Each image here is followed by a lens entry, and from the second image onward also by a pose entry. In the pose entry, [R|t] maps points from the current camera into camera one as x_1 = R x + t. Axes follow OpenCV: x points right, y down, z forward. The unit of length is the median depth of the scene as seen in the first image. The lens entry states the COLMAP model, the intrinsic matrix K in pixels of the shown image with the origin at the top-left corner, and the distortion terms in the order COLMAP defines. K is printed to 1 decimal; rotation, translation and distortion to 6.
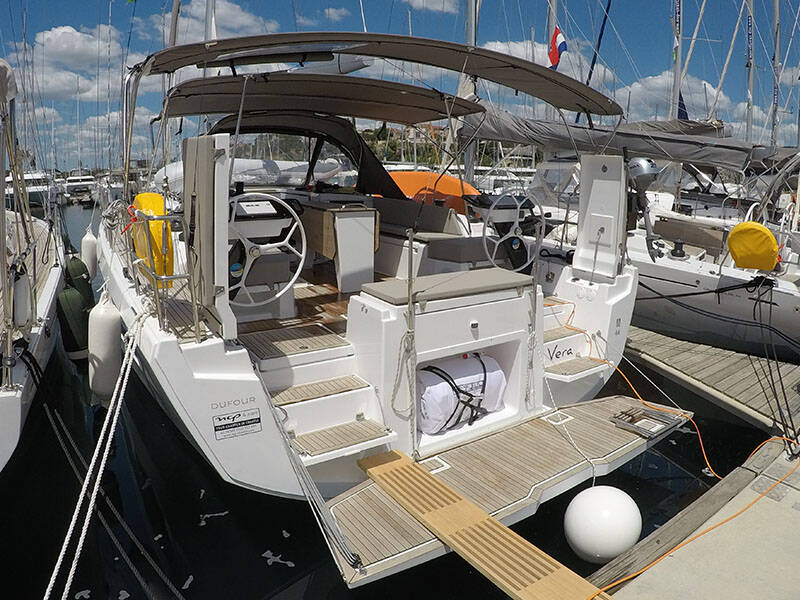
lens RADIAL K [[532.8, 0, 404.5], [0, 532.8, 303.0], [0, 0, 1]] dist [-0.064185, 0.000481]
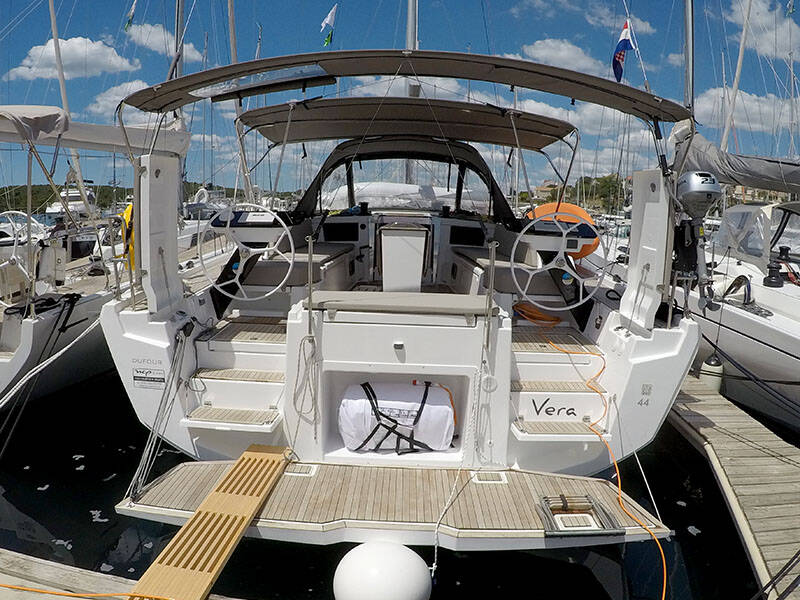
lens RADIAL K [[532.8, 0, 405.9], [0, 532.8, 299.9], [0, 0, 1]] dist [-0.064185, 0.000481]
pose [[0.811247, 0.115709, -0.573140, 0.644326], [-0.159403, 0.986861, -0.026393, -0.017147], [0.562556, 0.112772, 0.819032, 0.214369]]
